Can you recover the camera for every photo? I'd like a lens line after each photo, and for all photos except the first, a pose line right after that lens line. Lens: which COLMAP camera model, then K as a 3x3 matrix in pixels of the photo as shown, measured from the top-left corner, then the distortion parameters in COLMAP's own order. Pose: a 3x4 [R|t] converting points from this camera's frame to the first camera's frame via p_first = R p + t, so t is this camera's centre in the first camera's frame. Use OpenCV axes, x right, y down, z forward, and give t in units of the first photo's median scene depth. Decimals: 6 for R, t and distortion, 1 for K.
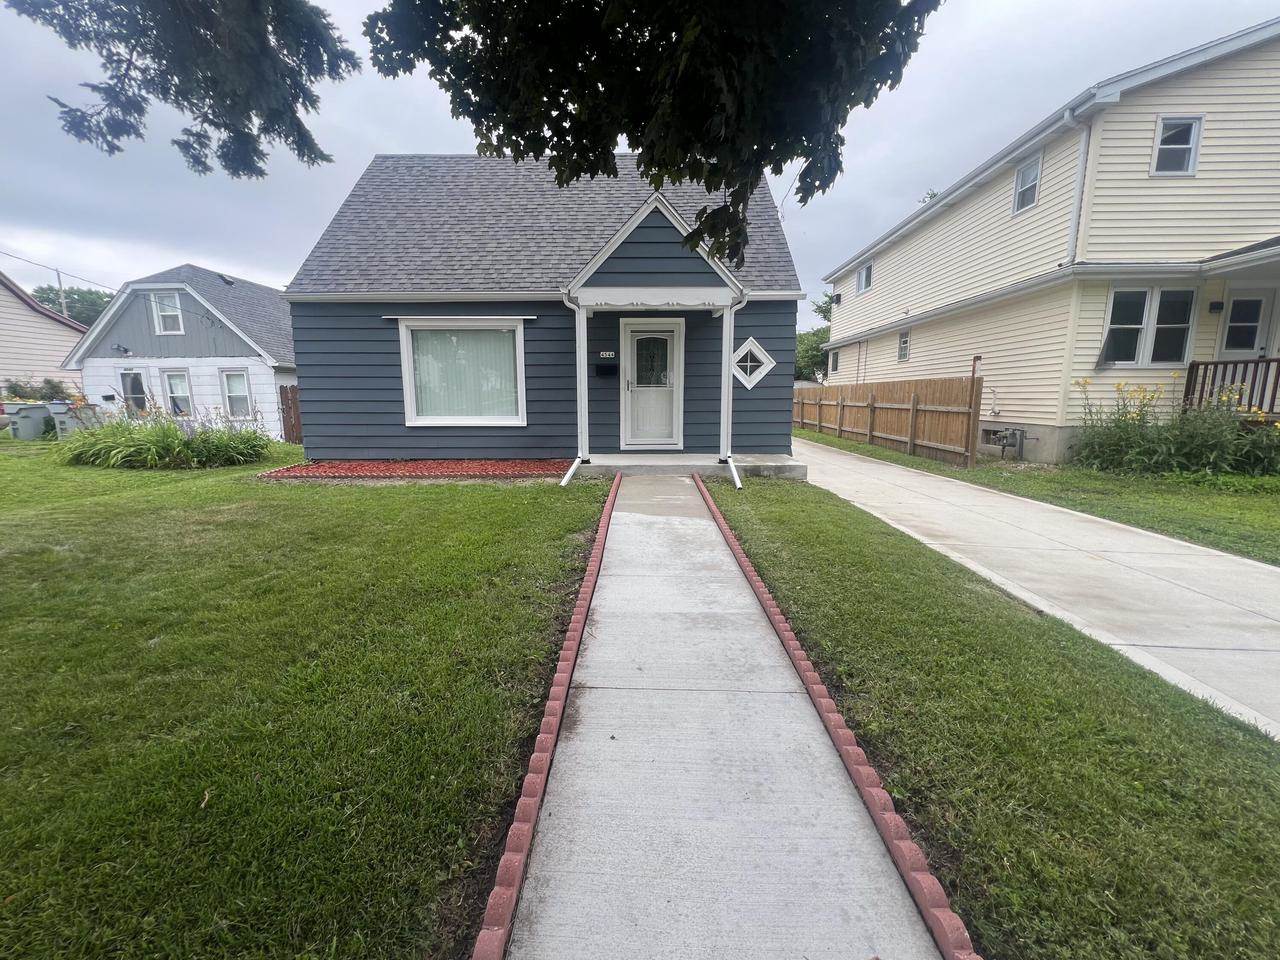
lens RADIAL K [[514.1, 0, 636.1], [0, 514.1, 478.6], [0, 0, 1]] dist [-0.001608, 0.000002]
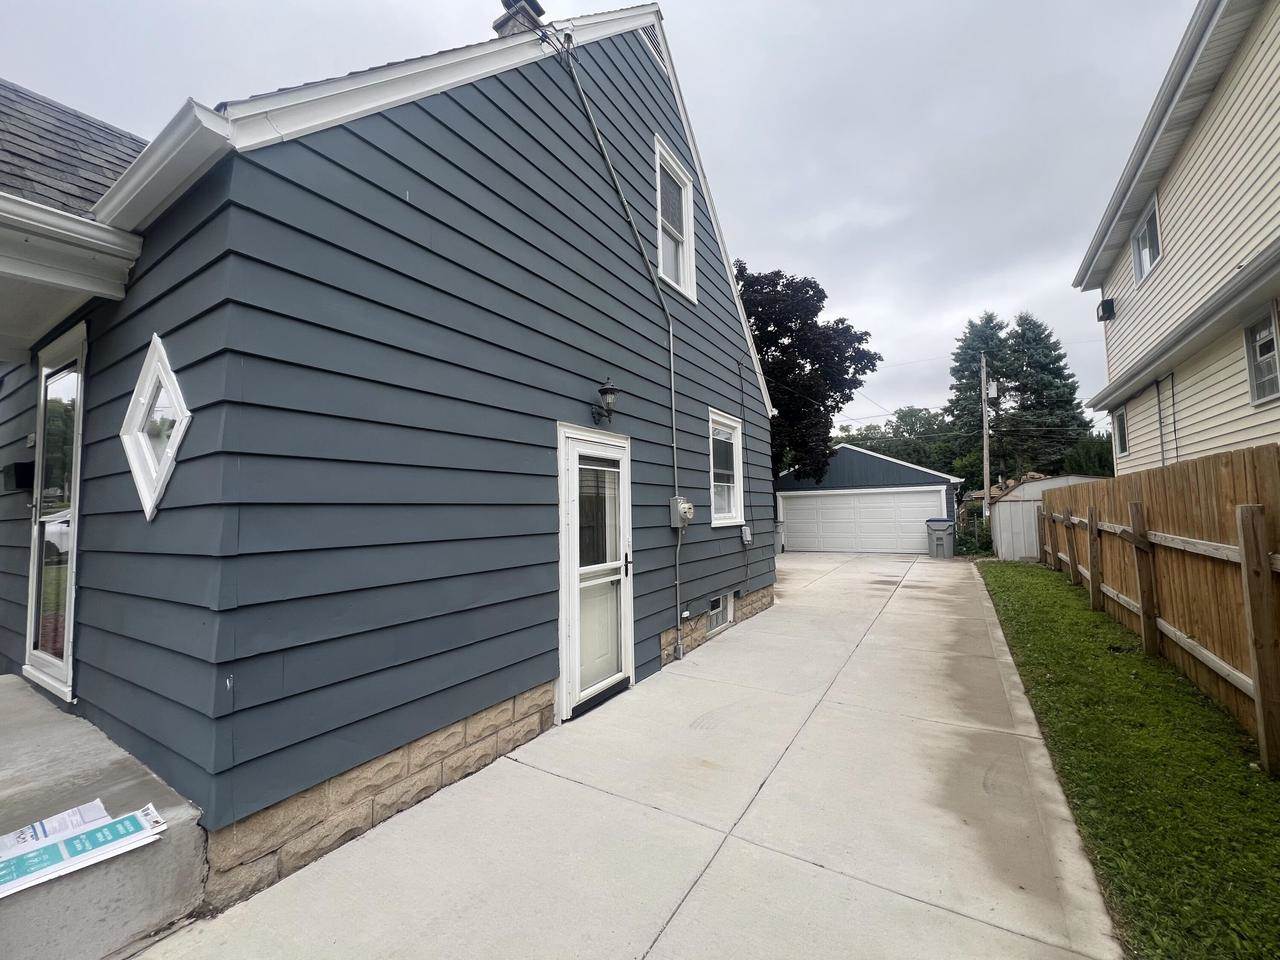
lens RADIAL K [[514.1, 0, 636.1], [0, 514.1, 478.6], [0, 0, 1]] dist [-0.001608, 0.000002]
pose [[0.856927, -0.049376, -0.513067, 0.590633], [-0.059654, 0.979212, -0.193871, -0.160068], [0.511974, 0.196740, 0.836167, 0.917243]]
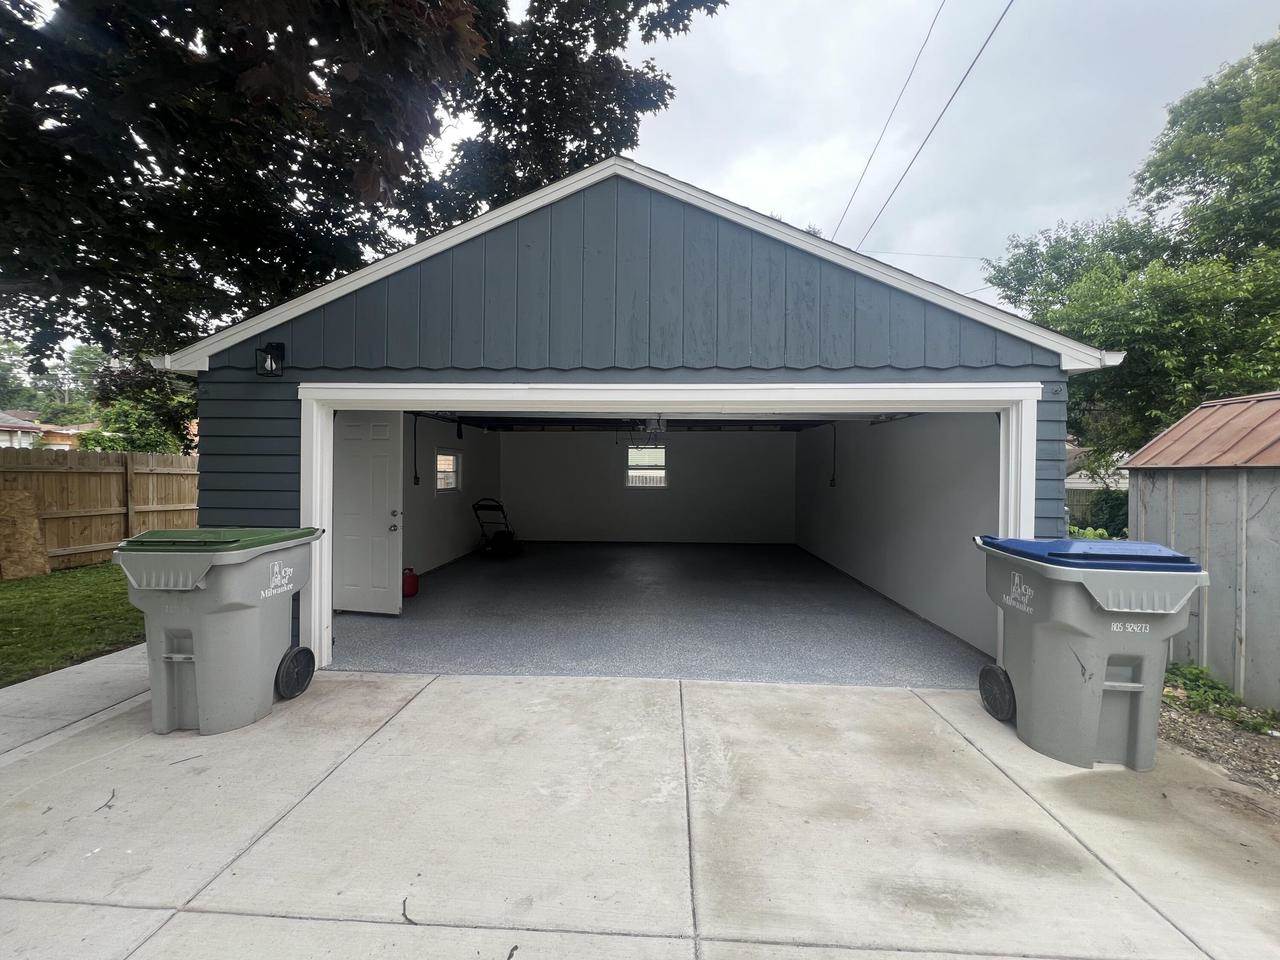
lens RADIAL K [[514.1, 0, 636.1], [0, 514.1, 478.6], [0, 0, 1]] dist [-0.001608, 0.000002]
pose [[0.998871, 0.012352, -0.045863, 0.300466], [-0.018578, 0.990270, -0.137913, -0.412759], [0.043713, 0.138609, 0.989382, 2.572089]]
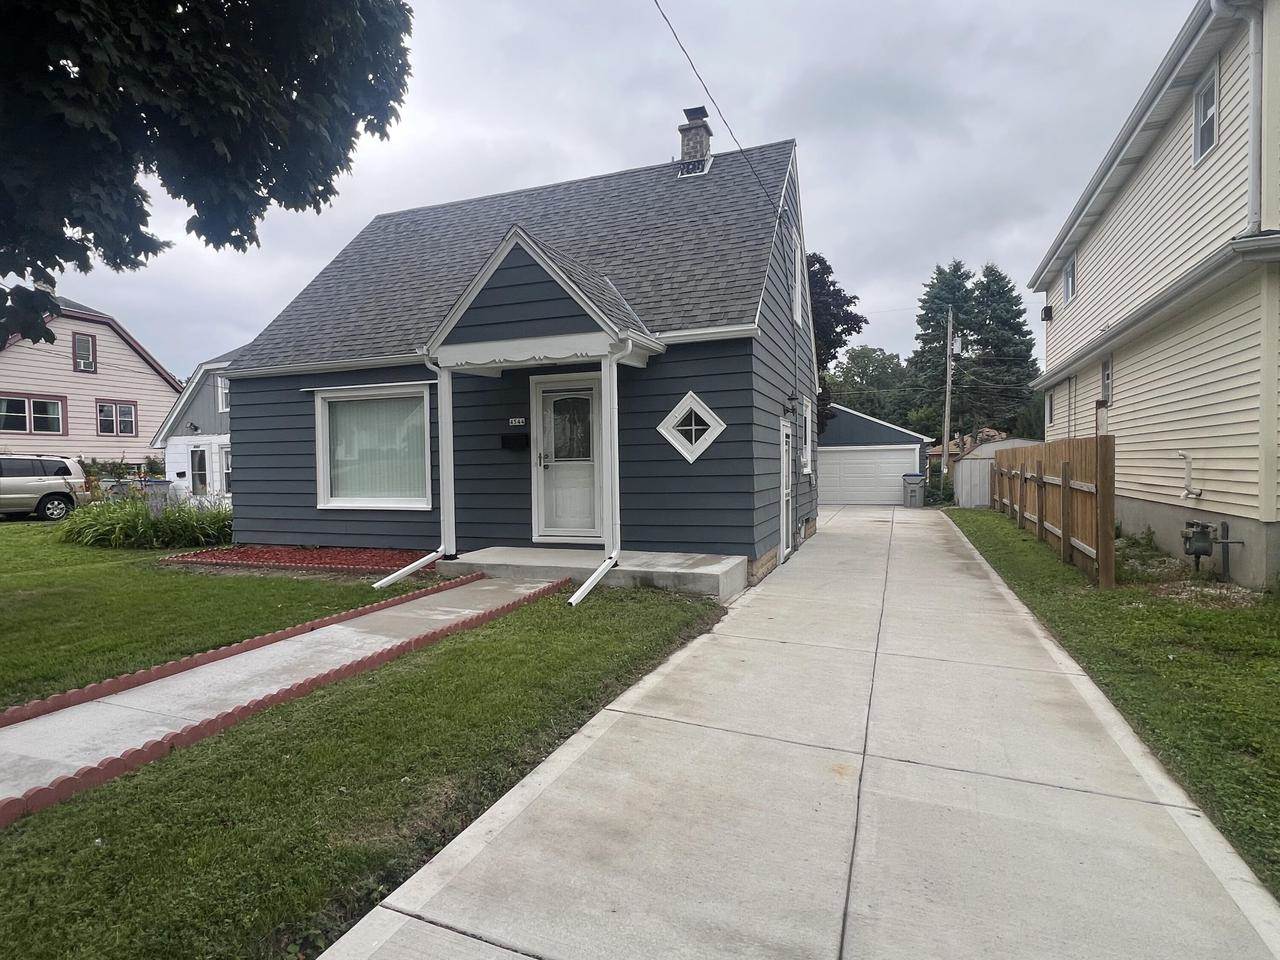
lens RADIAL K [[685.8, 0, 630.9], [0, 685.8, 483.1], [0, 0, 1]] dist [-0.001738, -0.000432]
pose [[0.935524, -0.002195, -0.353255, 0.486082], [-0.042461, 0.992032, -0.118613, -0.029647], [0.350701, 0.125966, 0.927977, 0.094016]]
